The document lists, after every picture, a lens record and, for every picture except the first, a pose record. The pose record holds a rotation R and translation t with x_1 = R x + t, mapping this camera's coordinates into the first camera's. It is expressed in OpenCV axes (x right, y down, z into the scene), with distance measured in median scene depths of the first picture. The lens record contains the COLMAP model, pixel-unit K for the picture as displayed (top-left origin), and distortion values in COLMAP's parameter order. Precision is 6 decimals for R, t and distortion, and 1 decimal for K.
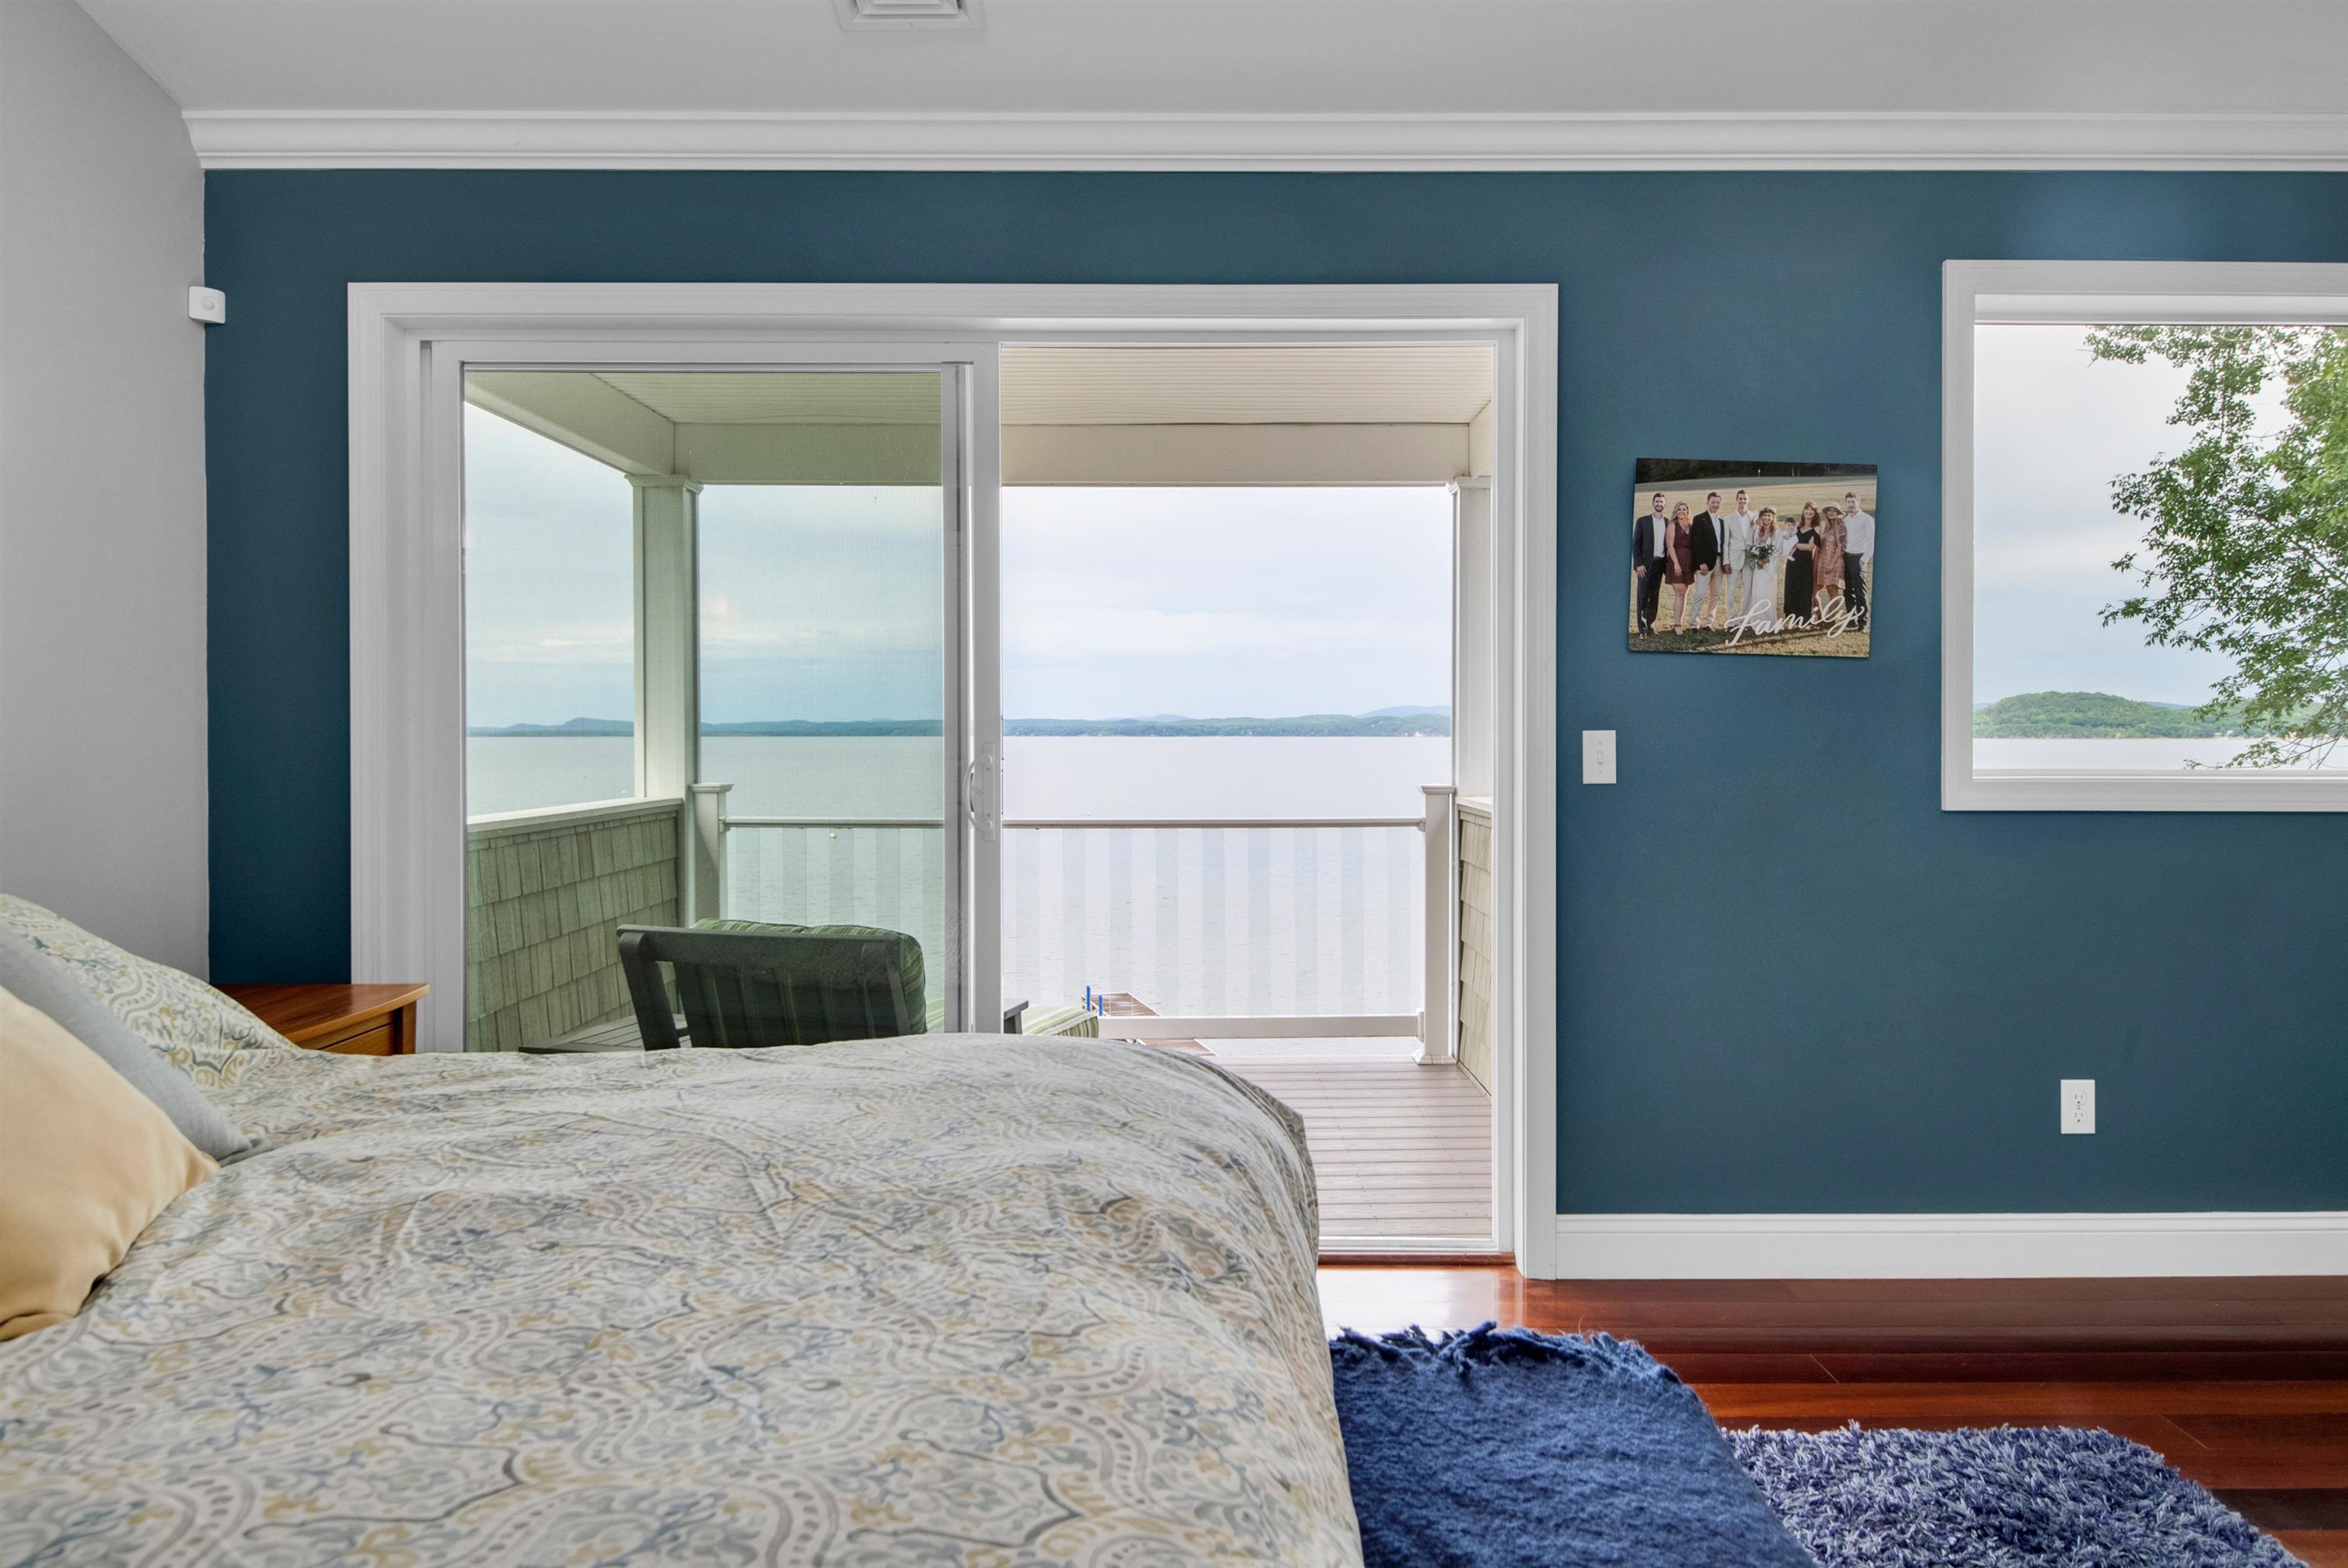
lens RADIAL K [[1518.1, 0, 1210.8], [0, 1518.1, 739.3], [0, 0, 1]] dist [0.009901, -0.000737]
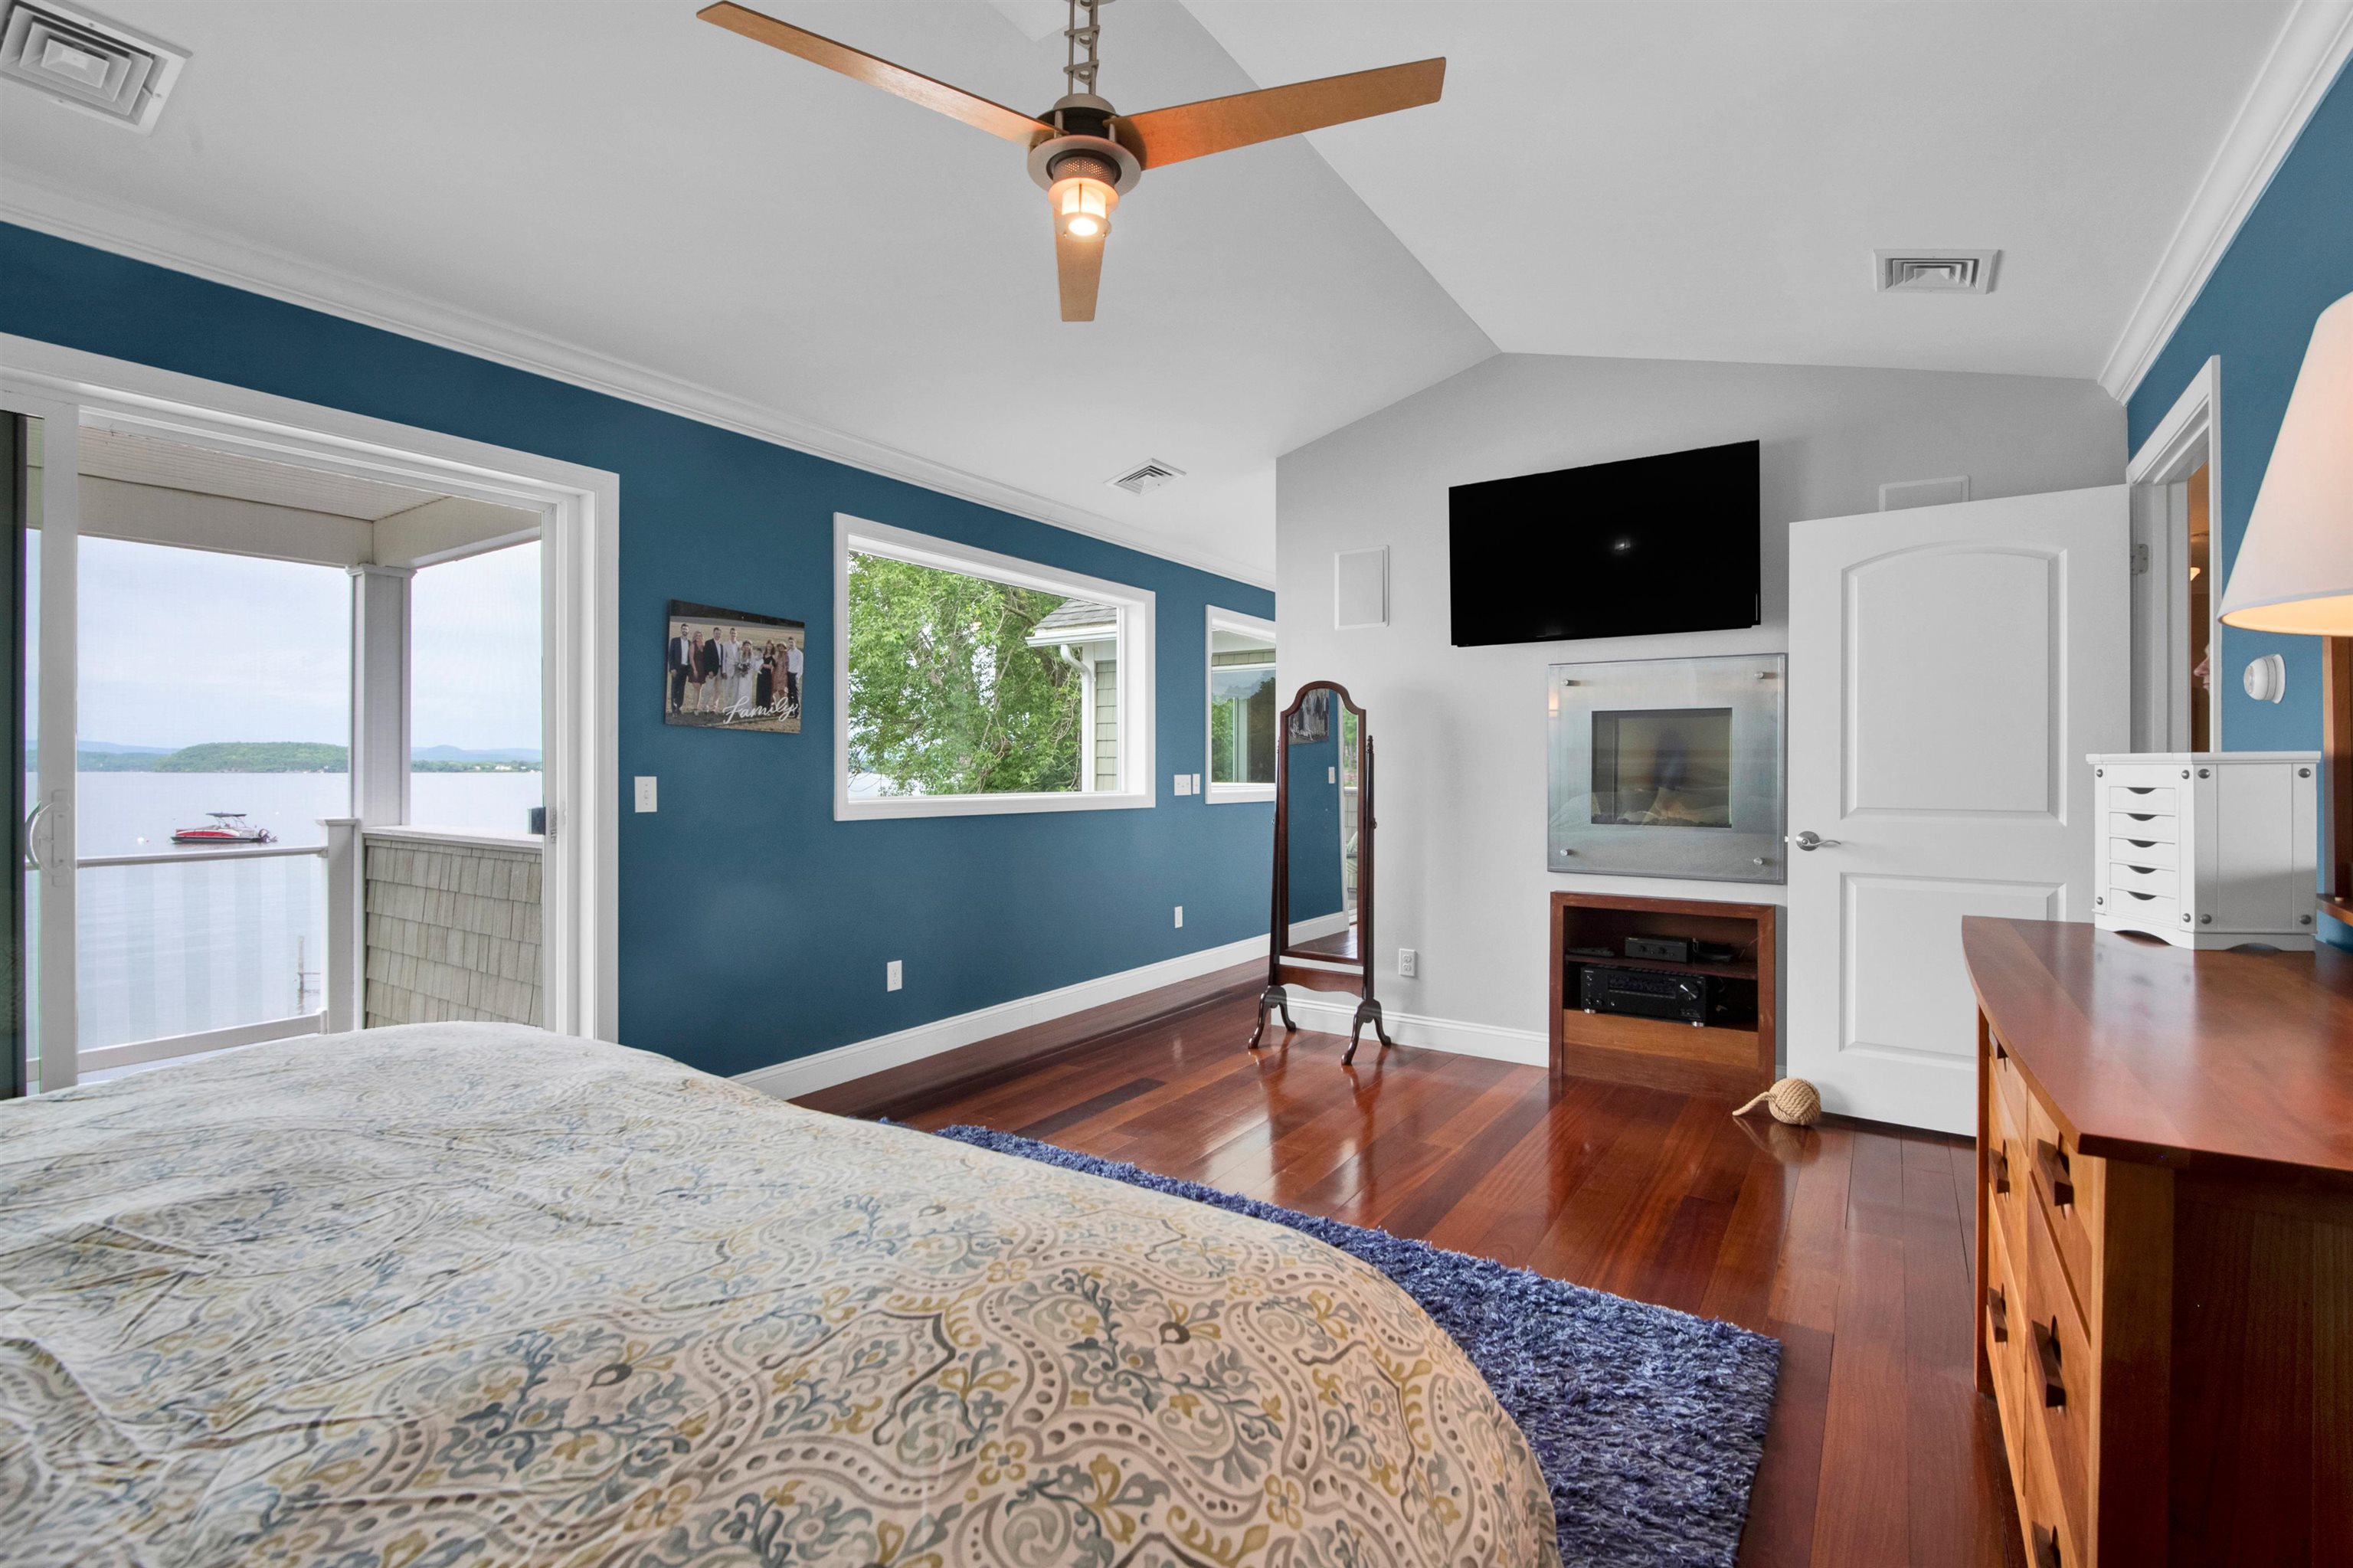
lens RADIAL K [[1066.5, 0, 1172.1], [0, 1066.5, 775.9], [0, 0, 1]] dist [-0.004489, -0.000925]
pose [[0.560126, -0.000418, 0.828408, -0.327207], [-0.000630, 0.999999, 0.000931, -0.007937], [-0.828407, -0.001043, 0.560125, -0.020484]]
